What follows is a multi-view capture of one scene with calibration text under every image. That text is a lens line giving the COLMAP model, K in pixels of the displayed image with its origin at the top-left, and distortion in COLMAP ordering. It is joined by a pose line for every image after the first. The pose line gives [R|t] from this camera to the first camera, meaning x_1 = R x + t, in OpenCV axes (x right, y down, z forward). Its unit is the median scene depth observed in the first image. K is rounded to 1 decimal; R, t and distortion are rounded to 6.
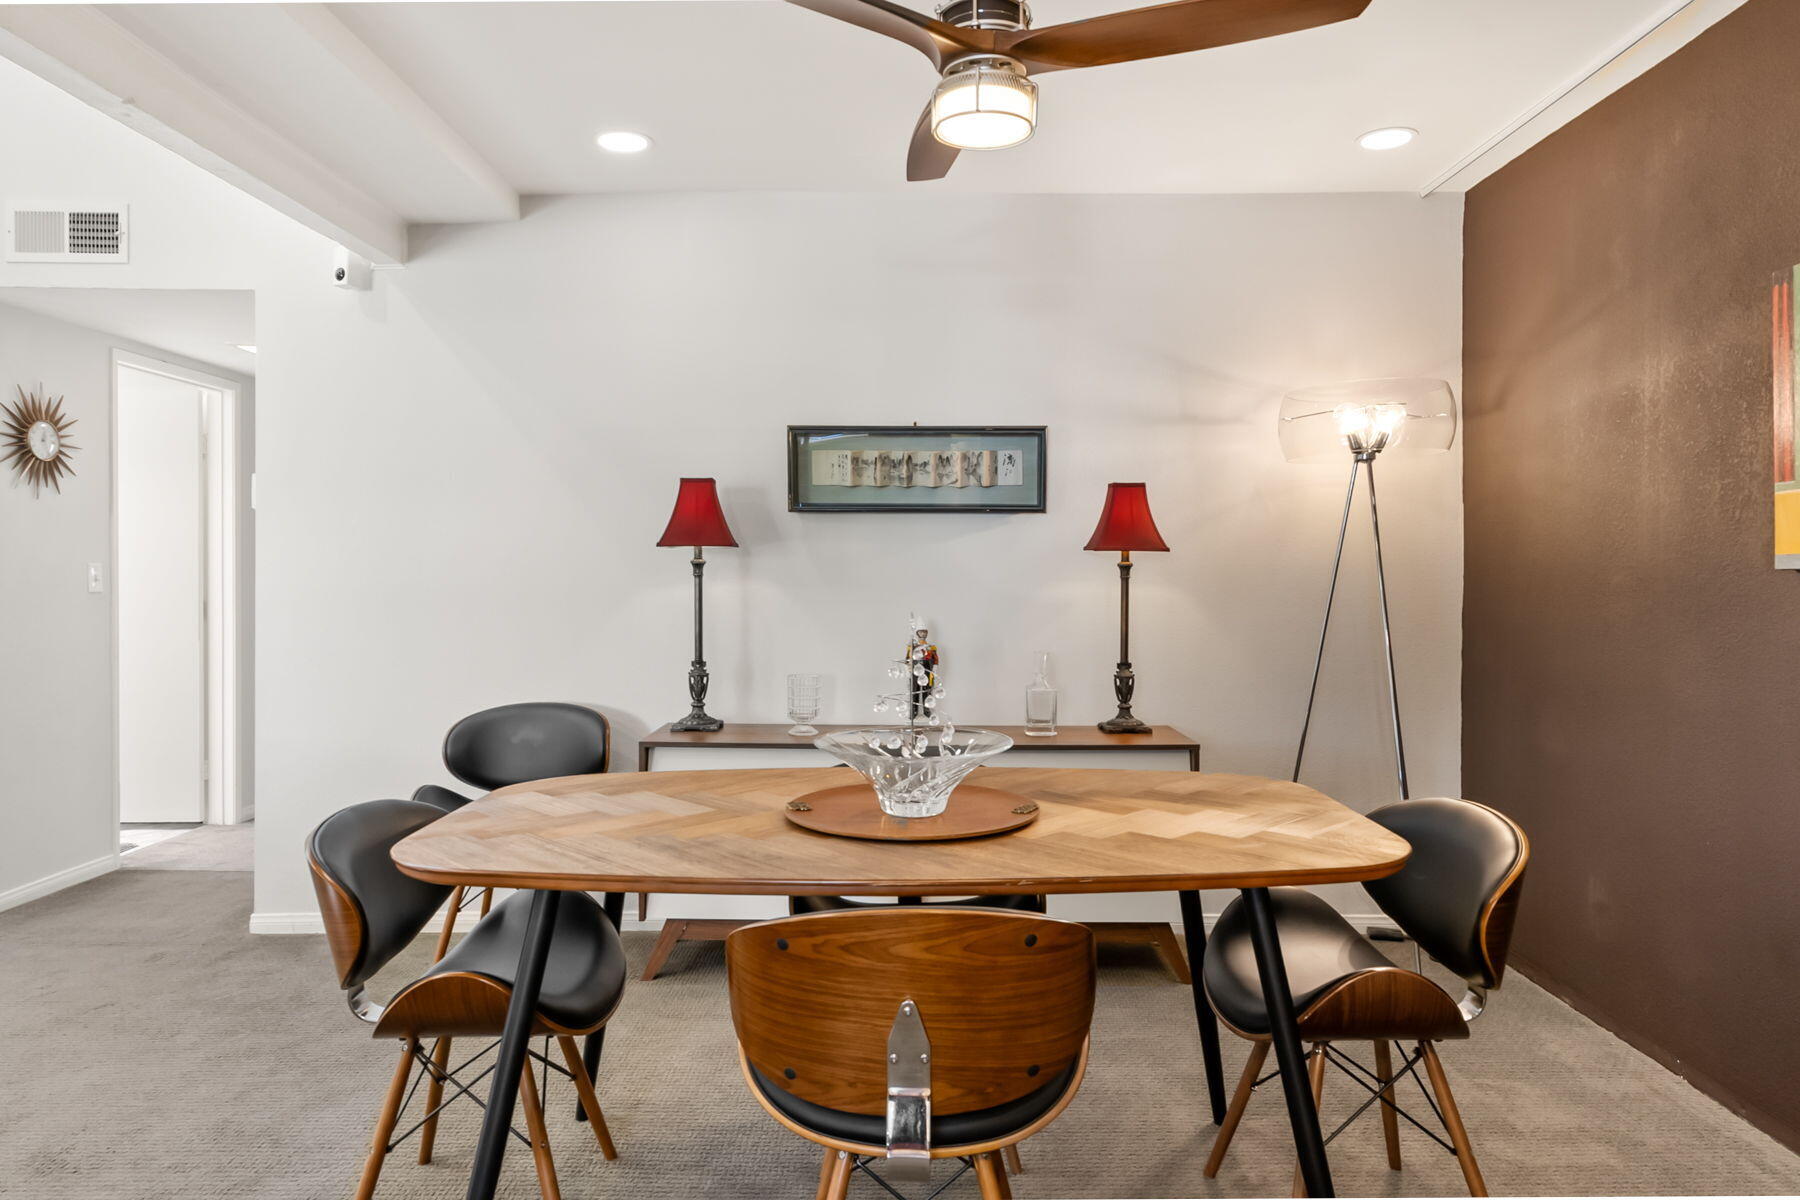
lens RADIAL K [[1050.8, 0, 915.1], [0, 1050.8, 582.5], [0, 0, 1]] dist [0.001183, -0.001108]
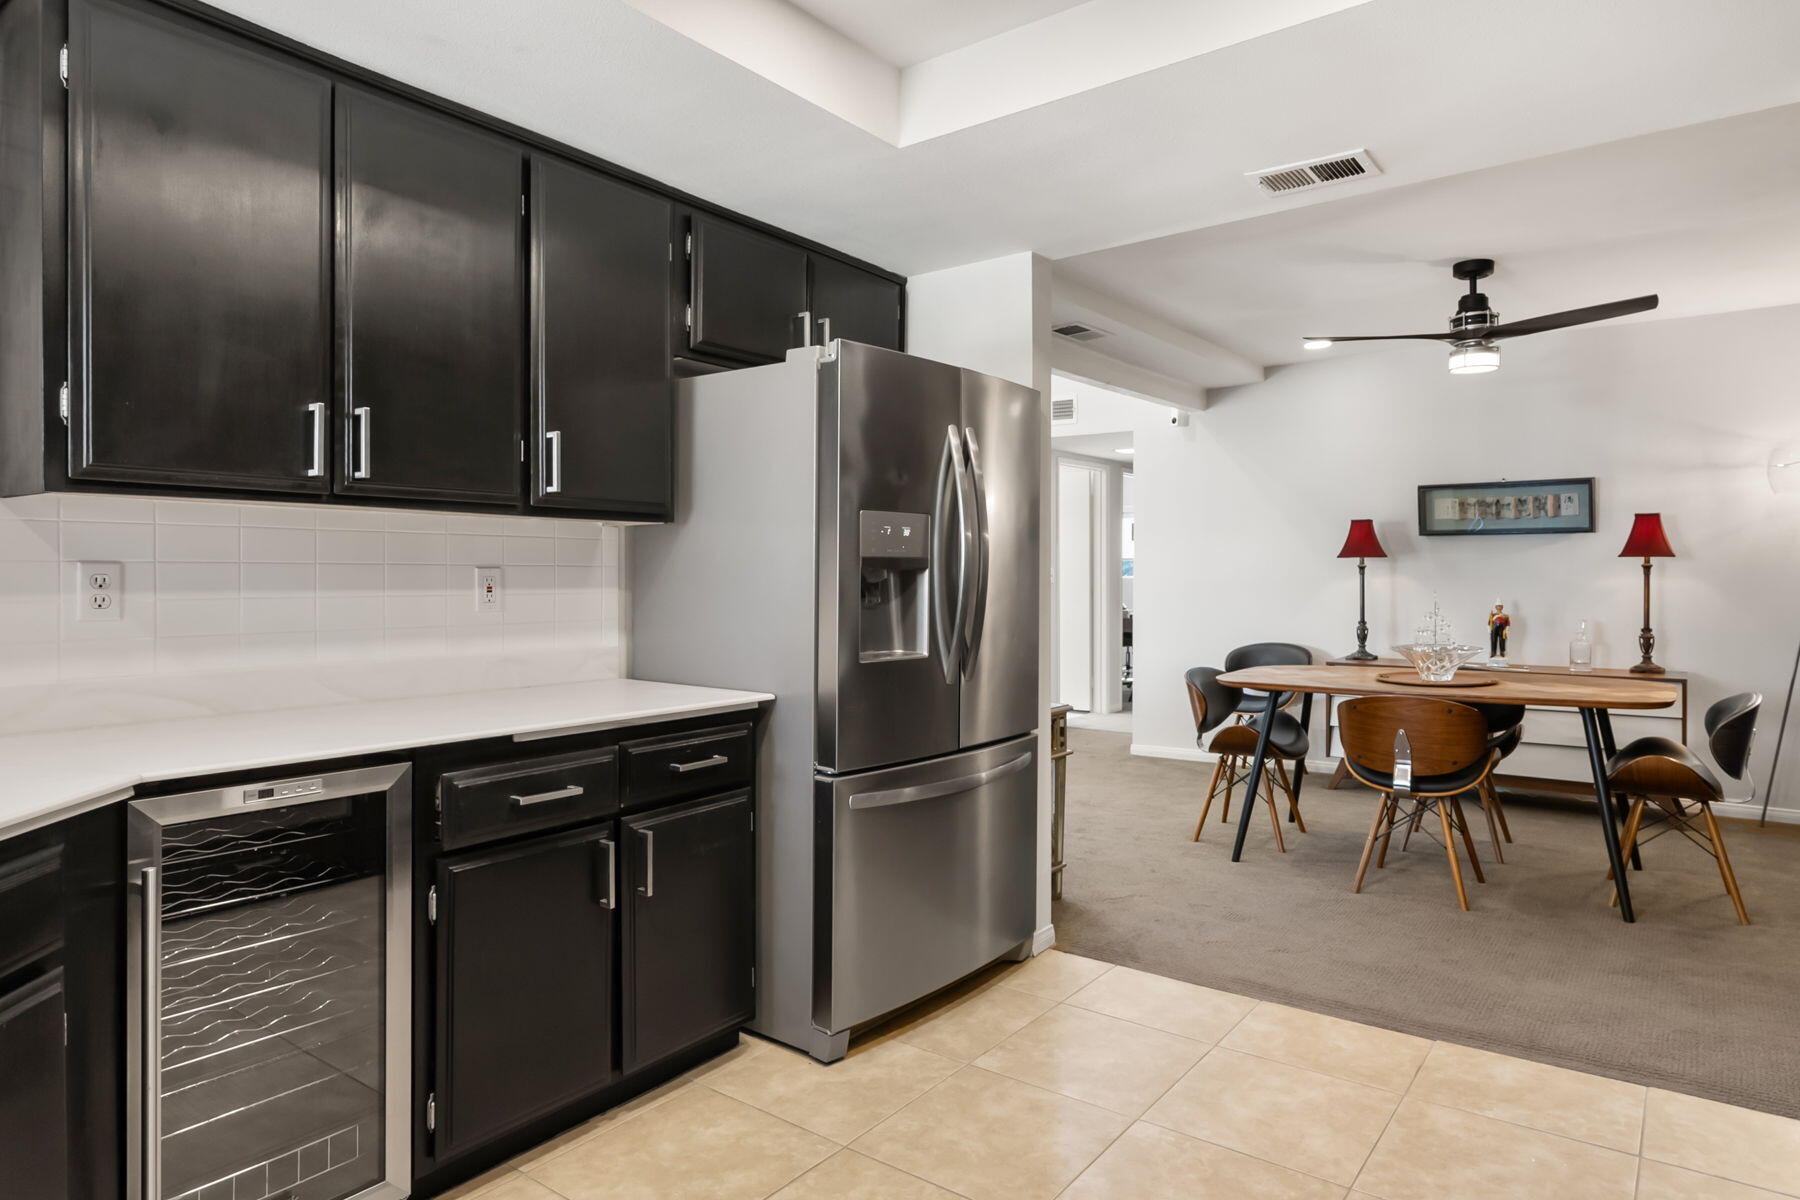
lens RADIAL K [[1050.8, 0, 915.1], [0, 1050.8, 582.5], [0, 0, 1]] dist [0.001183, -0.001108]
pose [[0.774882, 0.000651, -0.632106, 0.335418], [0.002419, 0.999989, 0.003995, -0.000215], [0.632101, -0.004625, 0.774872, -0.870078]]
